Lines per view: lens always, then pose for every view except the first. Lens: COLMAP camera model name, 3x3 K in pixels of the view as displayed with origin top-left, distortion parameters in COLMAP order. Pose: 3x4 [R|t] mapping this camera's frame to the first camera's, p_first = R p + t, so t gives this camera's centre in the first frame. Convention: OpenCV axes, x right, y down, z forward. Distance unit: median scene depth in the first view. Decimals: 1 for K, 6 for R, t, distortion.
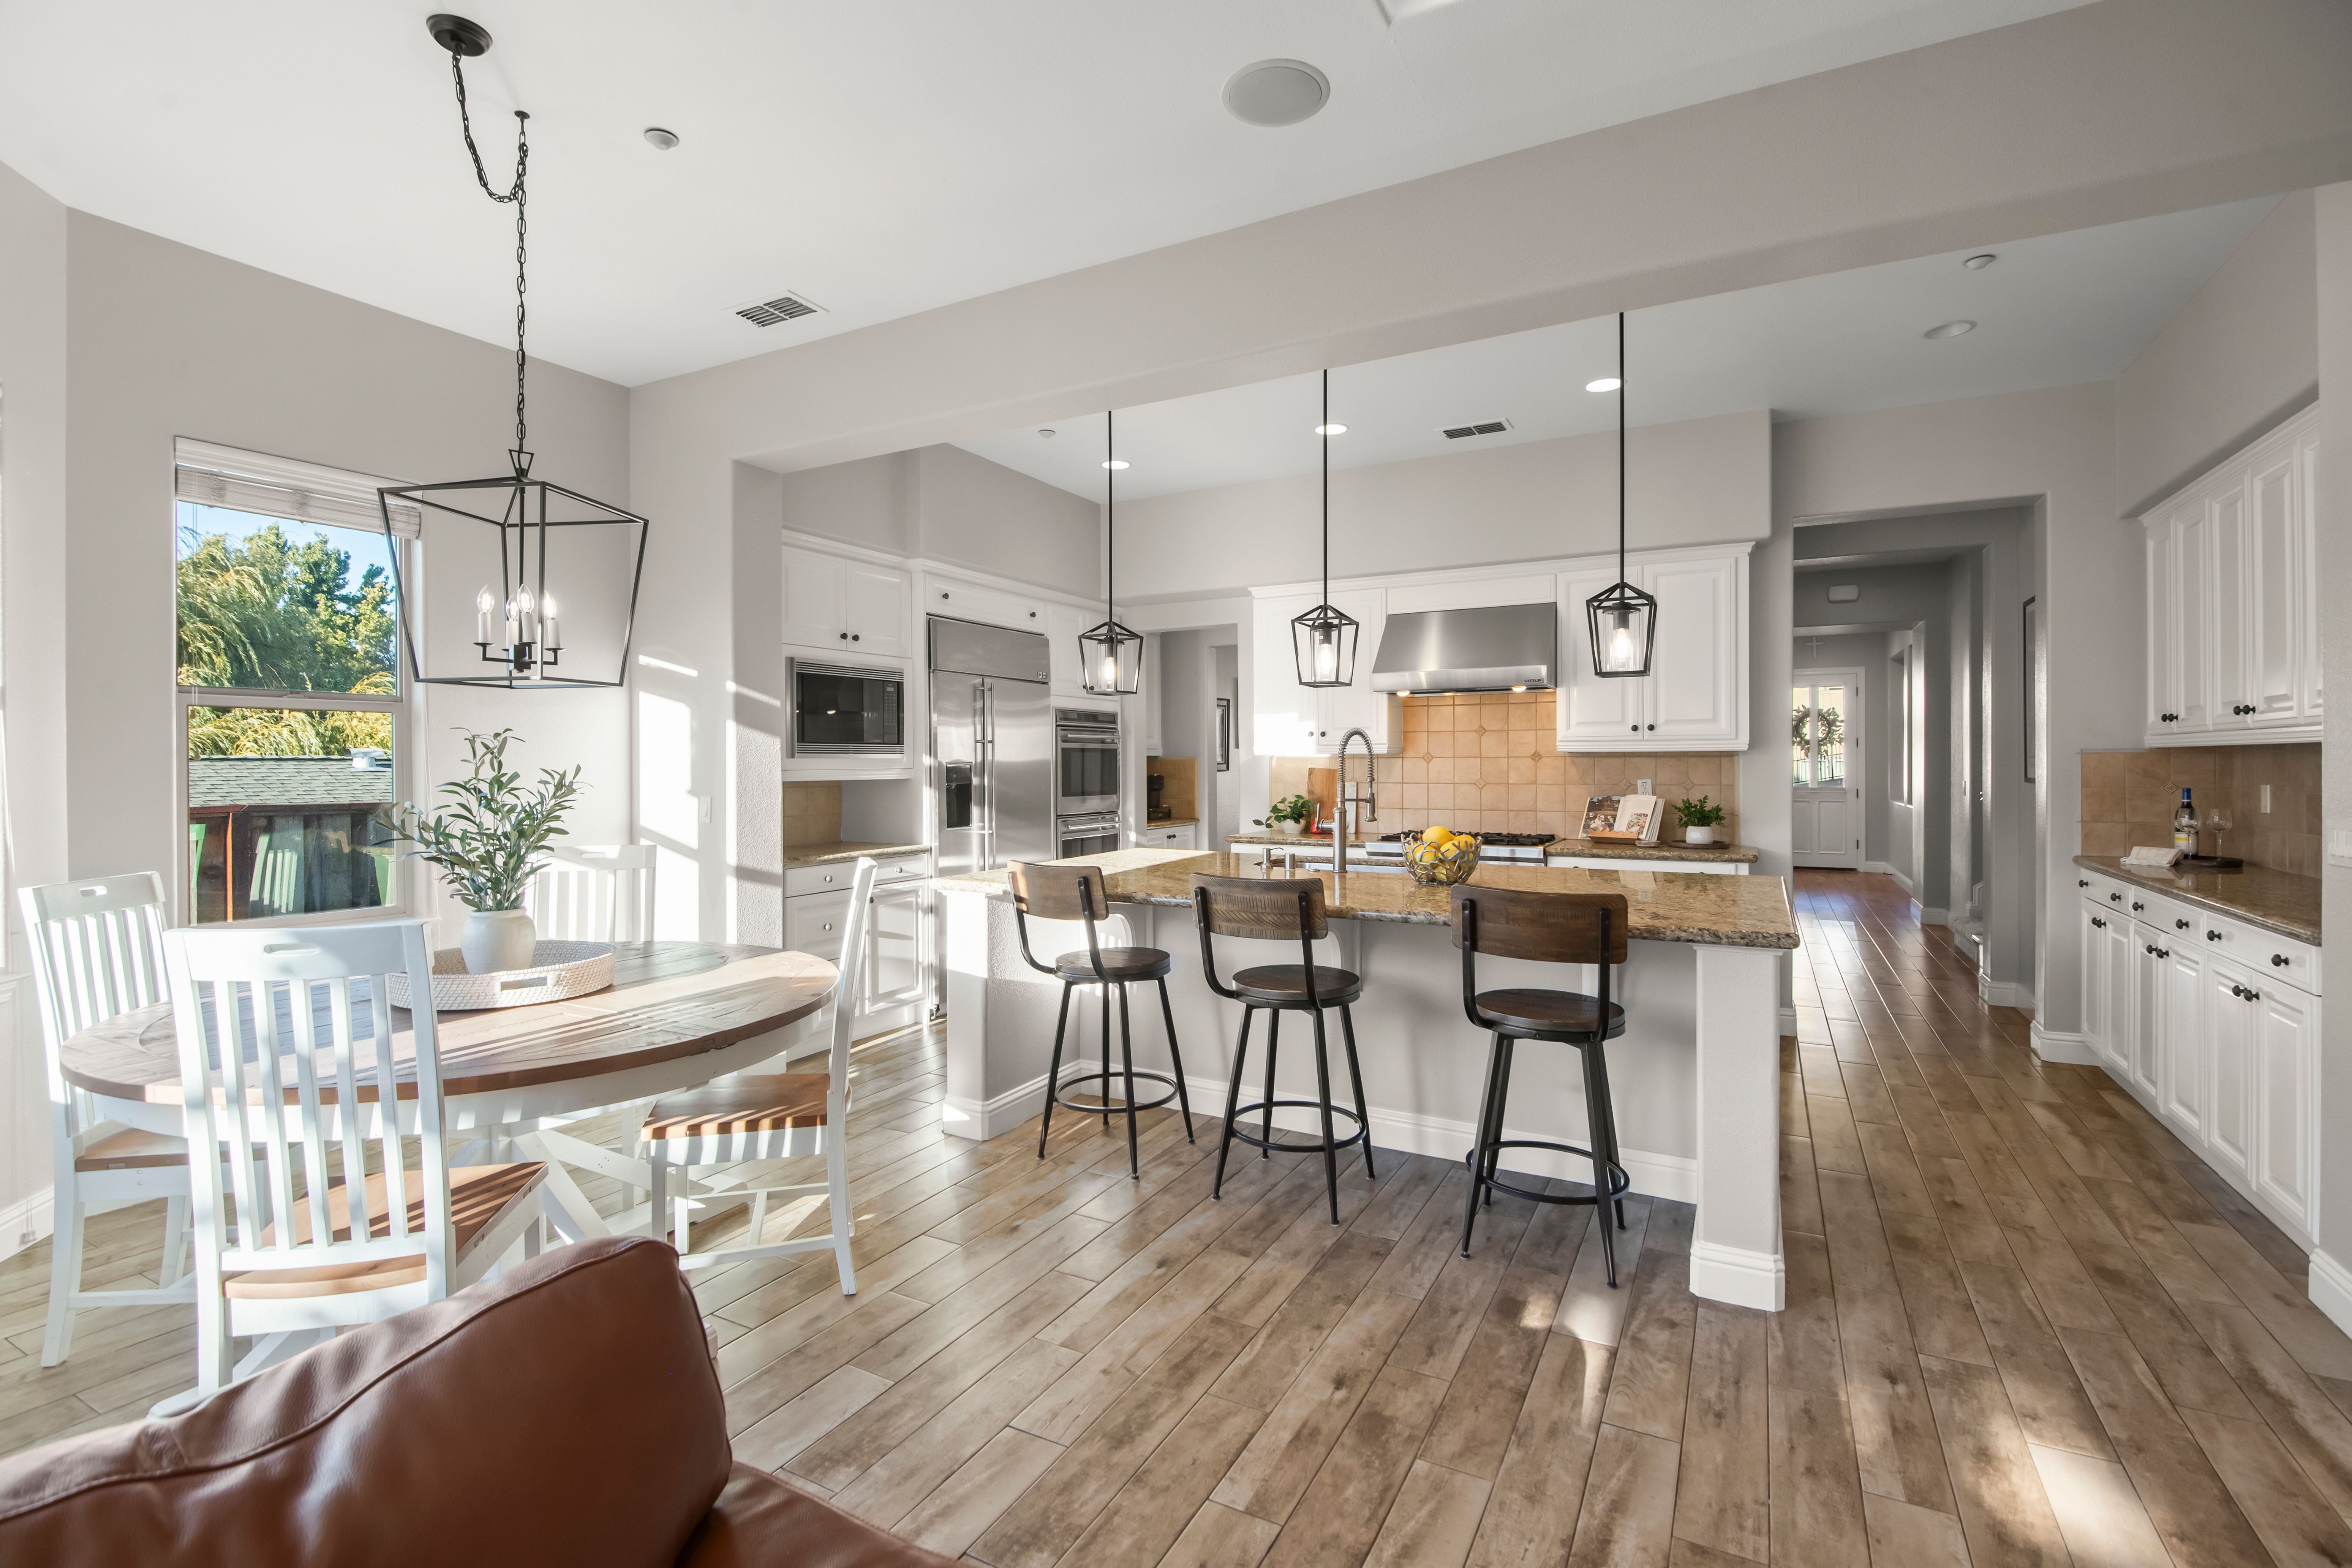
lens RADIAL K [[1060.7, 0, 1177.3], [0, 1060.7, 770.4], [0, 0, 1]] dist [0.018729, -0.022348]
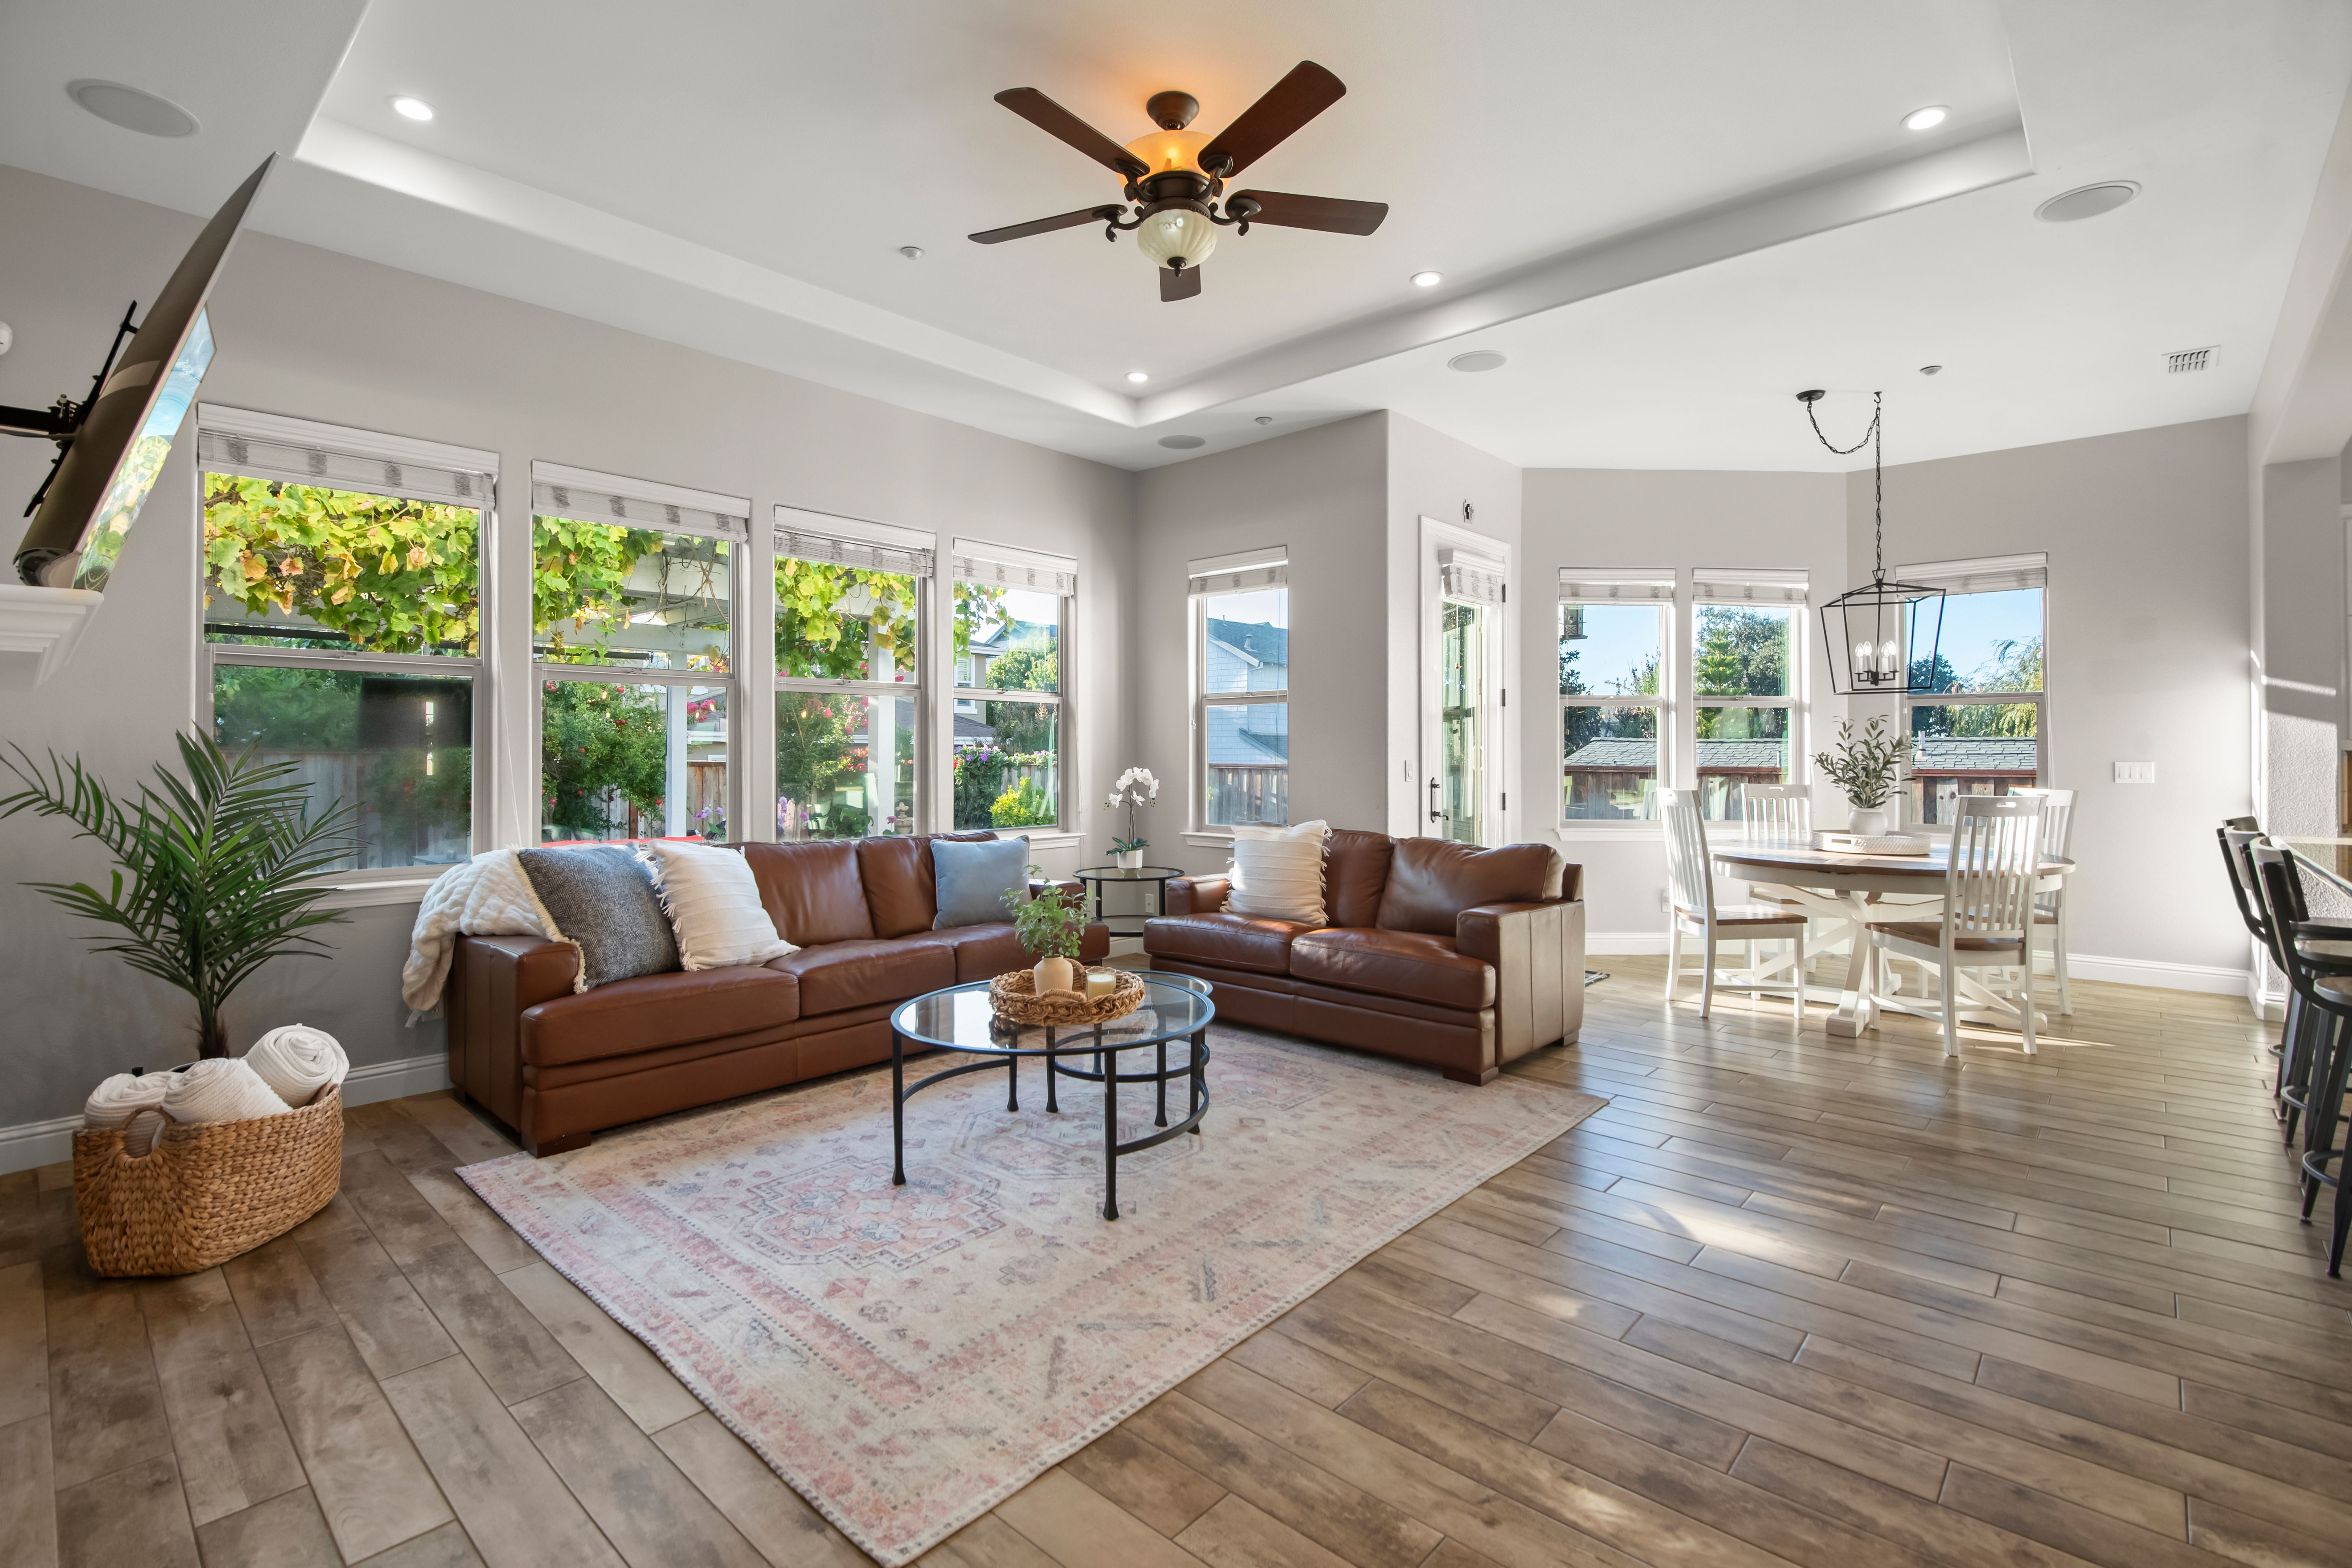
lens RADIAL K [[1060.7, 0, 1177.3], [0, 1060.7, 770.4], [0, 0, 1]] dist [0.018729, -0.022348]
pose [[-0.240271, 0.018061, -0.970538, 0.882159], [-0.004722, 0.999793, 0.019774, 0.016859], [0.970694, 0.009334, -0.240136, 0.136012]]
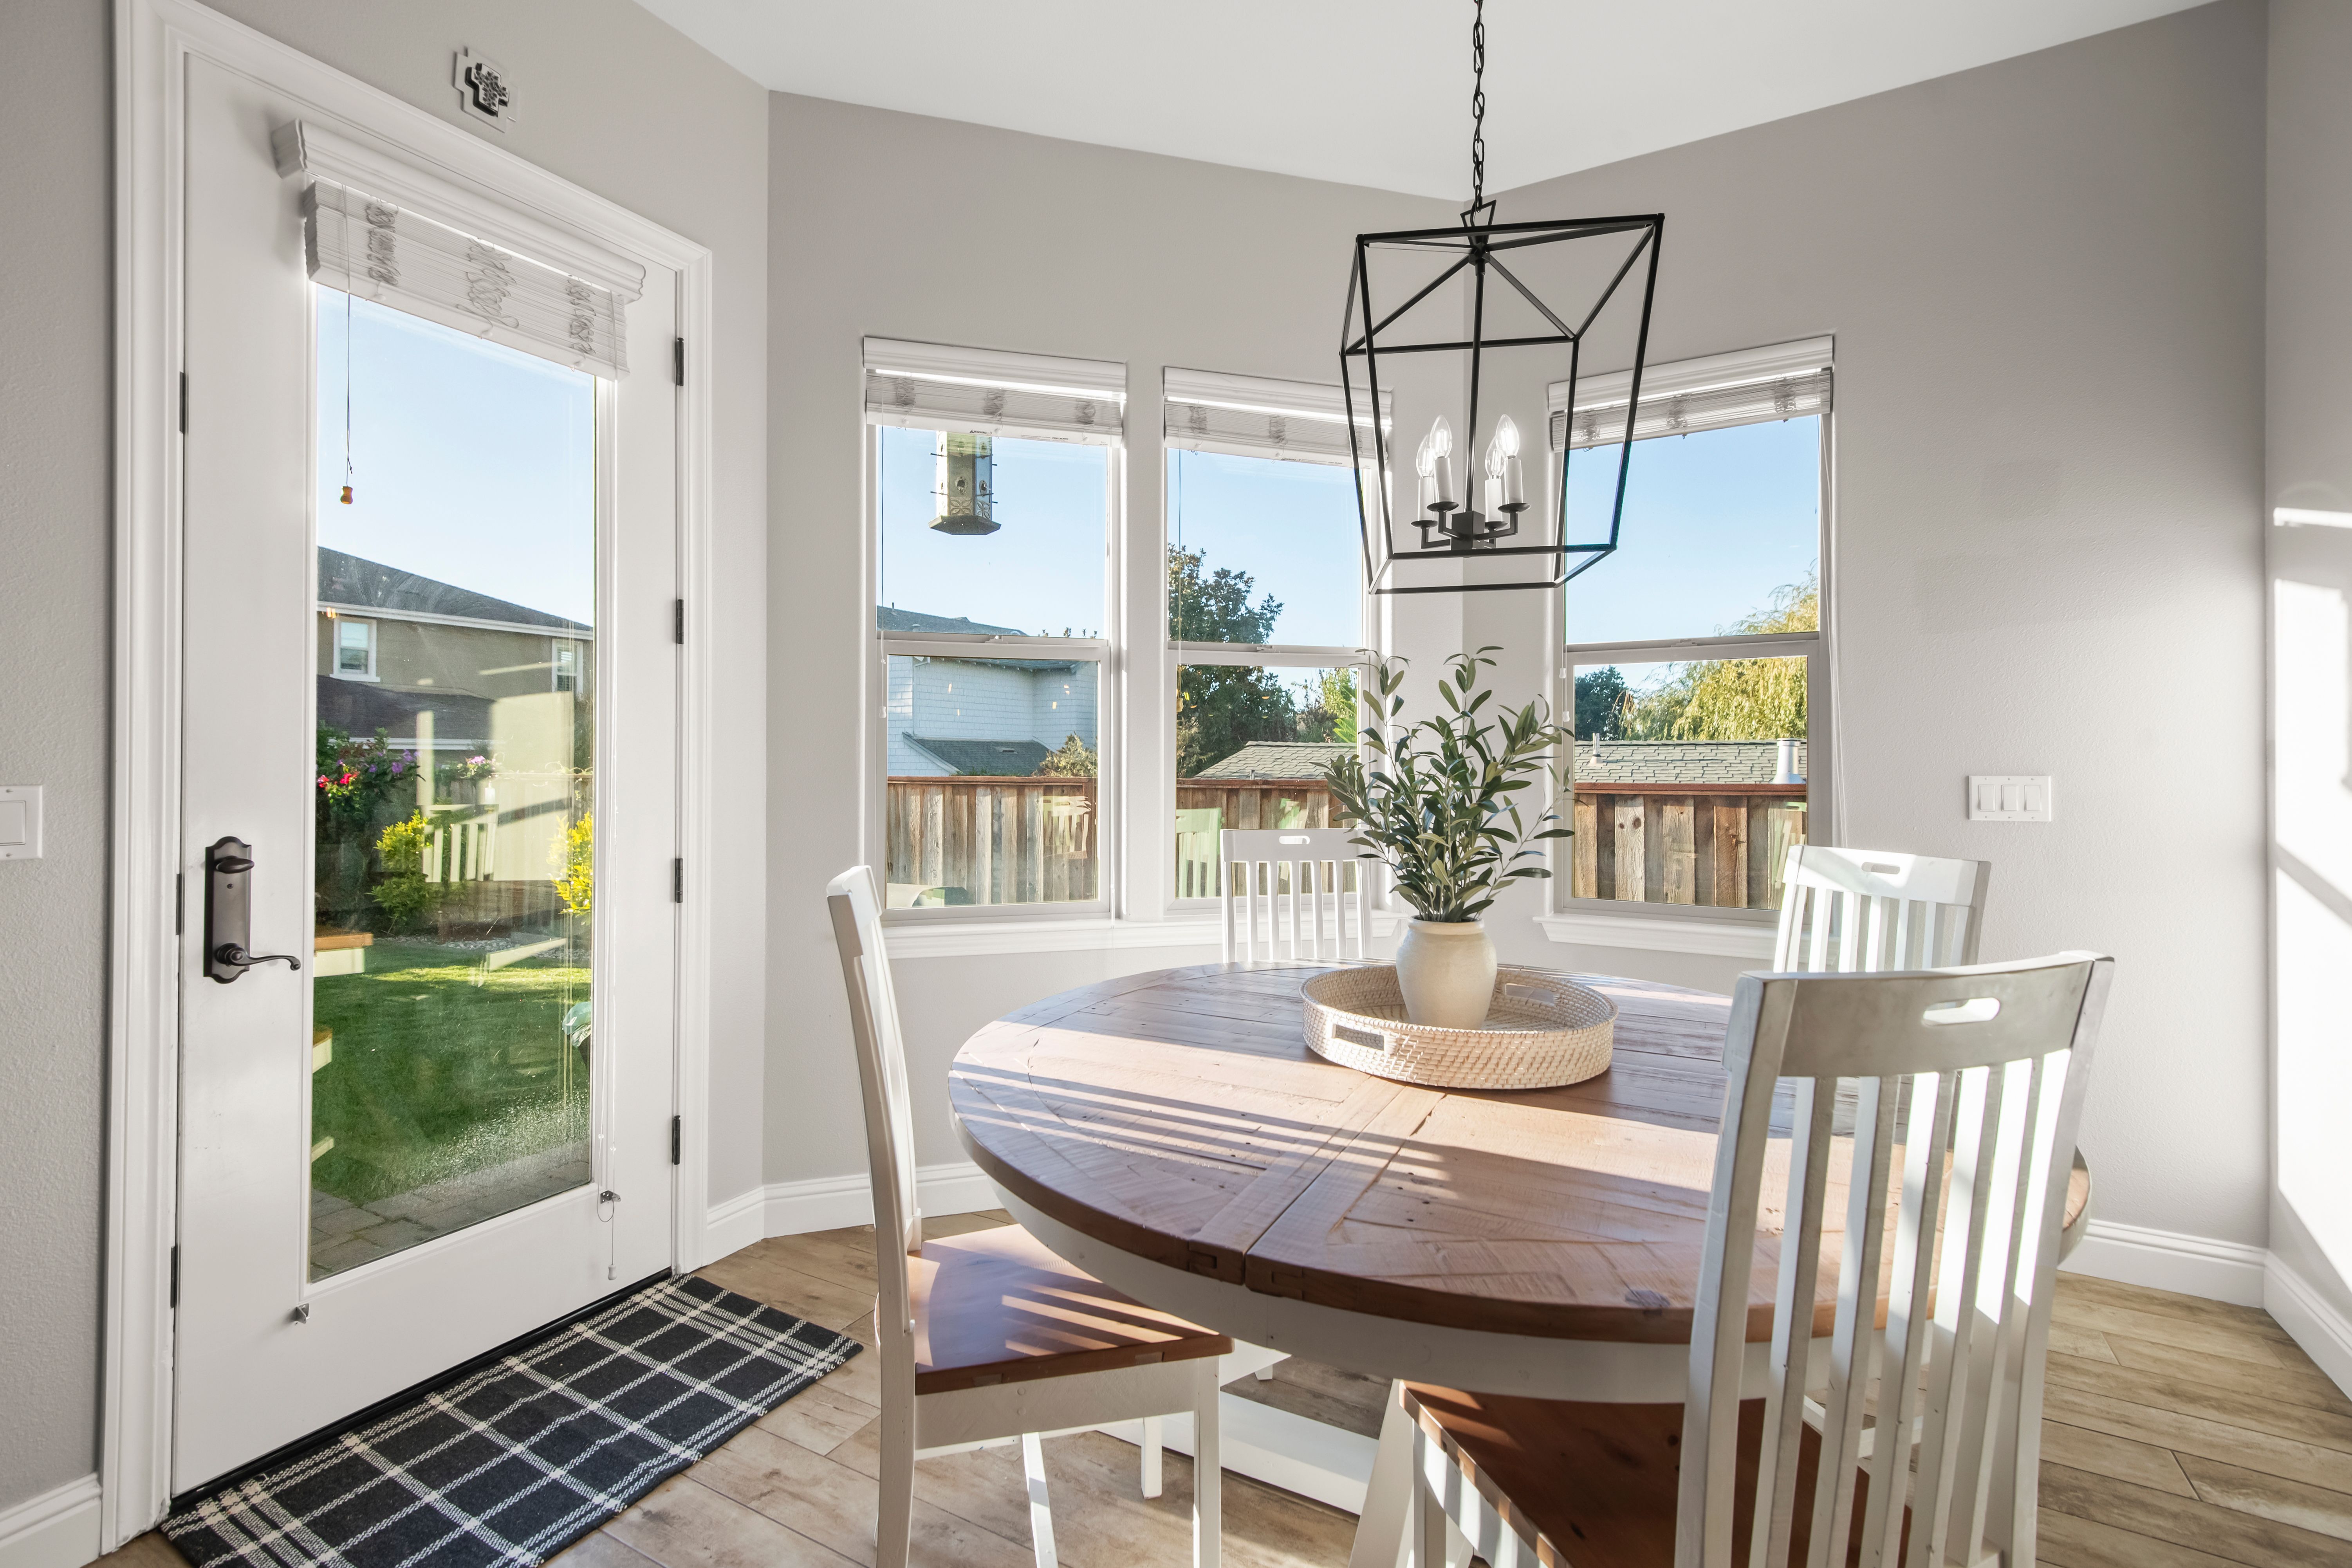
lens RADIAL K [[1060.7, 0, 1177.3], [0, 1060.7, 770.4], [0, 0, 1]] dist [0.018729, -0.022348]
pose [[-0.008996, 0.011389, -0.999895, 0.027197], [-0.003689, 0.999928, 0.011422, 0.018046], [0.999953, 0.003792, -0.008953, 0.468638]]
